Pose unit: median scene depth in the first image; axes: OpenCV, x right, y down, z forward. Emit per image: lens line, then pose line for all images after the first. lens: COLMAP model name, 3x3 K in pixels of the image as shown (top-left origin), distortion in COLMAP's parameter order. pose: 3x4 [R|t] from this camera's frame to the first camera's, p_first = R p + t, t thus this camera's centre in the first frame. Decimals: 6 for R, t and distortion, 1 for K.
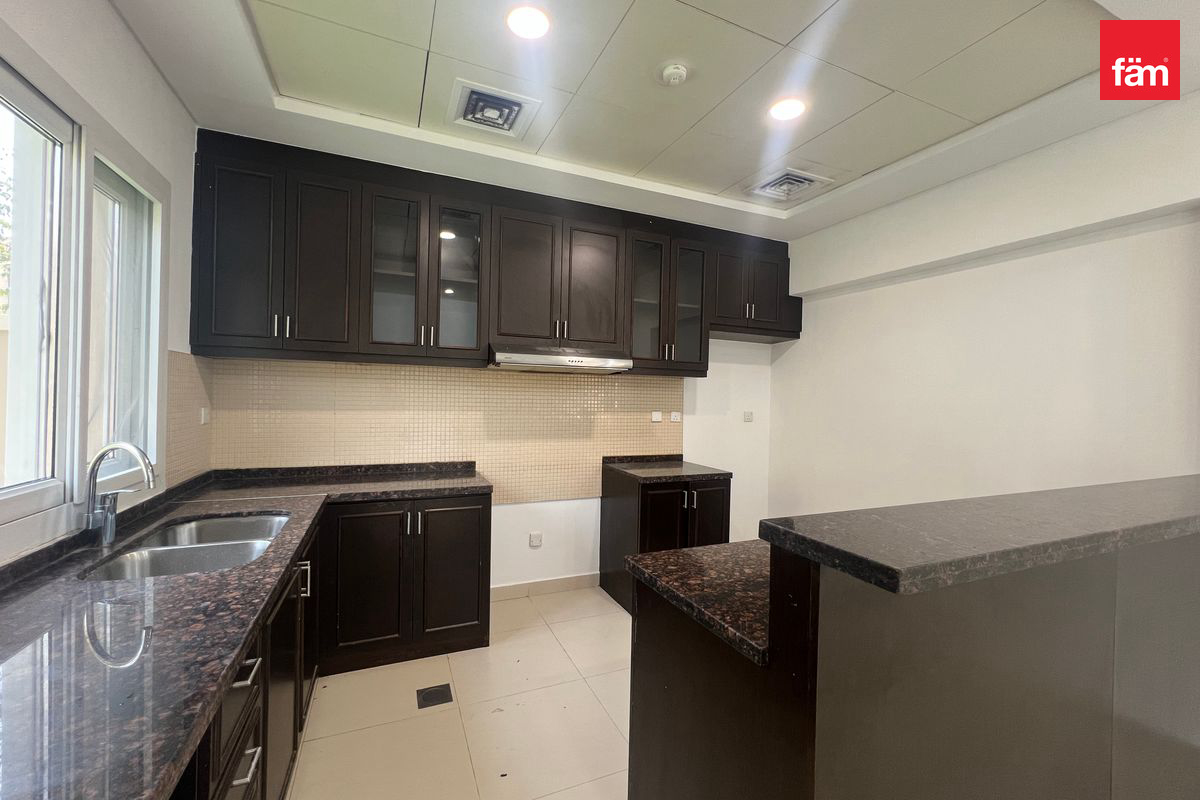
lens RADIAL K [[482.2, 0, 597.0], [0, 482.2, 398.8], [0, 0, 1]] dist [-0.000317, -0.000113]
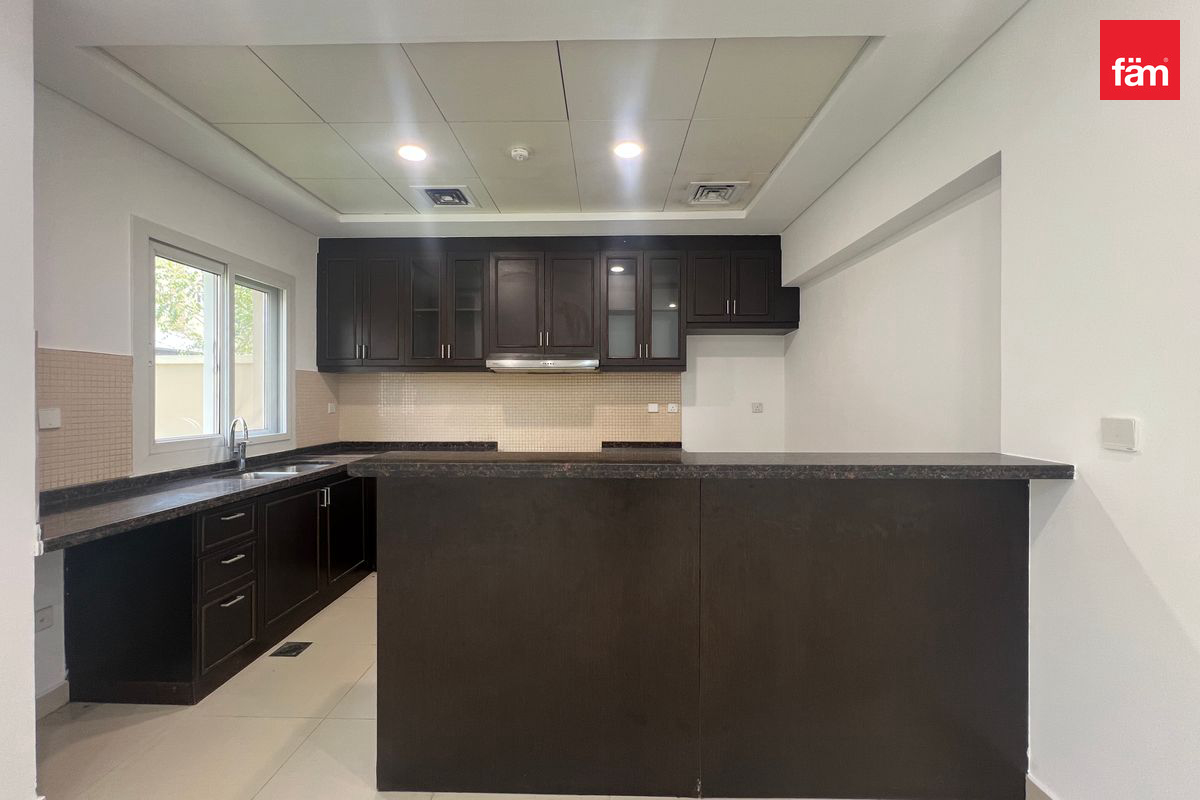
lens RADIAL K [[482.2, 0, 597.0], [0, 482.2, 398.8], [0, 0, 1]] dist [-0.000317, -0.000113]
pose [[0.907890, -0.020119, -0.418726, 0.572053], [0.018652, 0.999797, -0.007596, 0.026140], [0.418794, -0.000914, 0.908081, -0.100497]]
